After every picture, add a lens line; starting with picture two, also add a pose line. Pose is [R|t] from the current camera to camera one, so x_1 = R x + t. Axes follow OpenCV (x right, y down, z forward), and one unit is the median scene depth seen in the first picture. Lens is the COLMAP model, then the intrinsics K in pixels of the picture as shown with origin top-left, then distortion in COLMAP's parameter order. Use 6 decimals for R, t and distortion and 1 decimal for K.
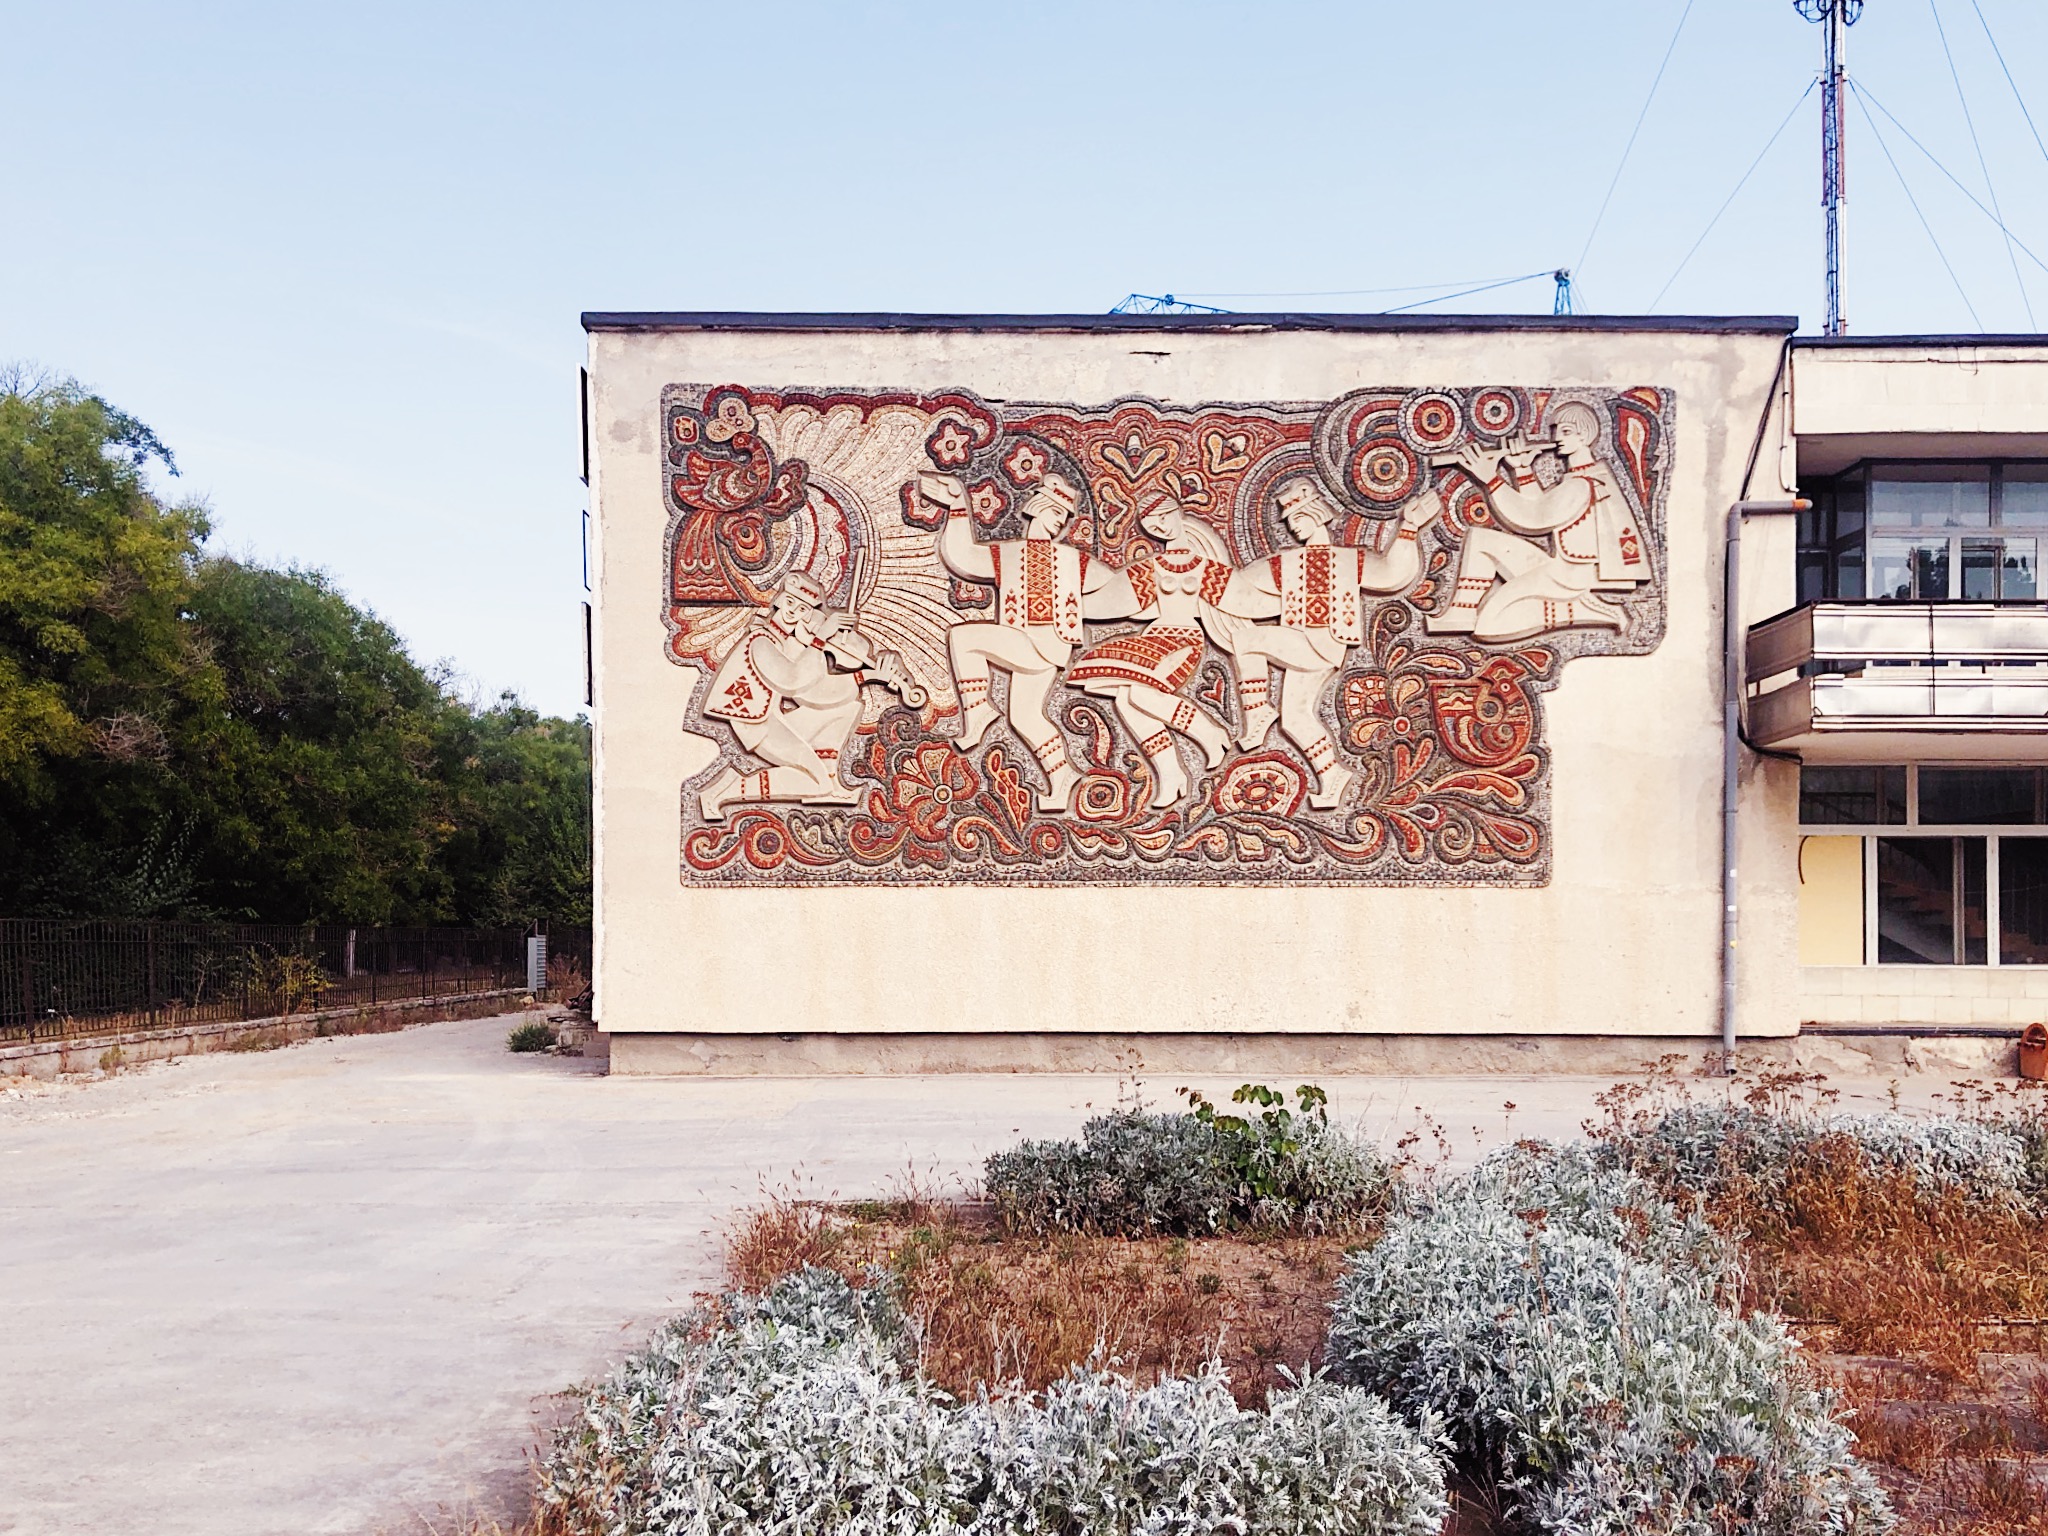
lens RADIAL K [[1804.8, 0, 1033.5], [0, 1804.8, 781.7], [0, 0, 1]] dist [0.058049, -0.077786]
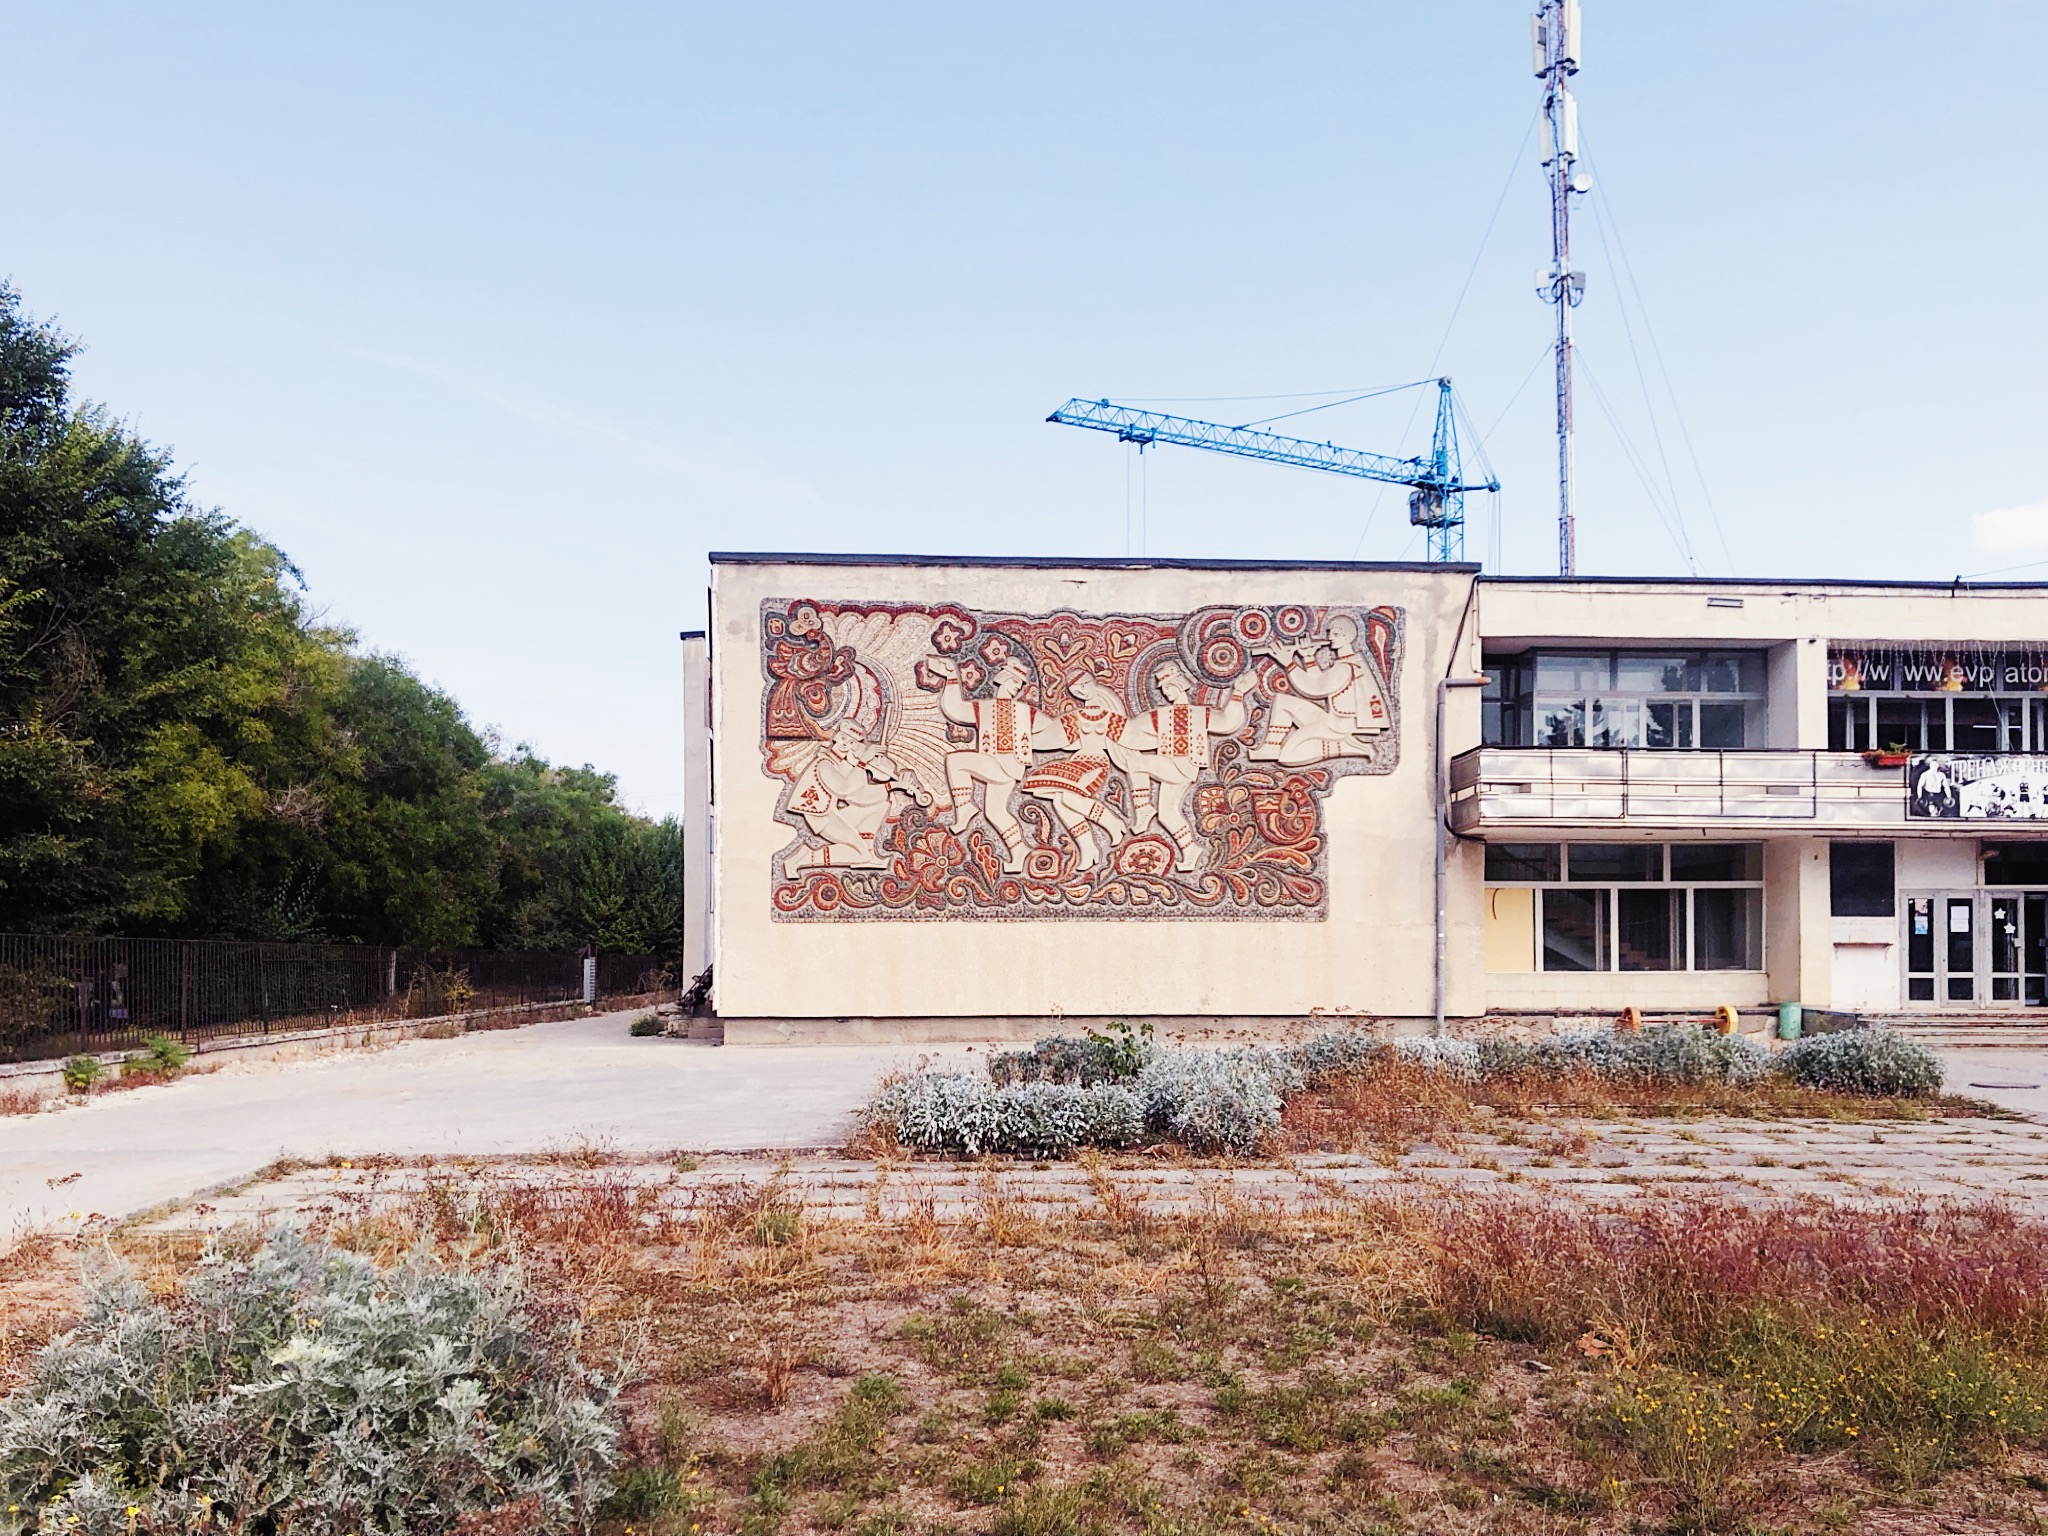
lens RADIAL K [[1804.8, 0, 1027.2], [0, 1804.8, 773.7], [0, 0, 1]] dist [0.058049, -0.077786]
pose [[0.999622, 0.000923, 0.027470, -0.019444], [-0.000408, 0.999824, -0.018734, -0.039928], [-0.027482, 0.018715, 0.999447, -0.553927]]
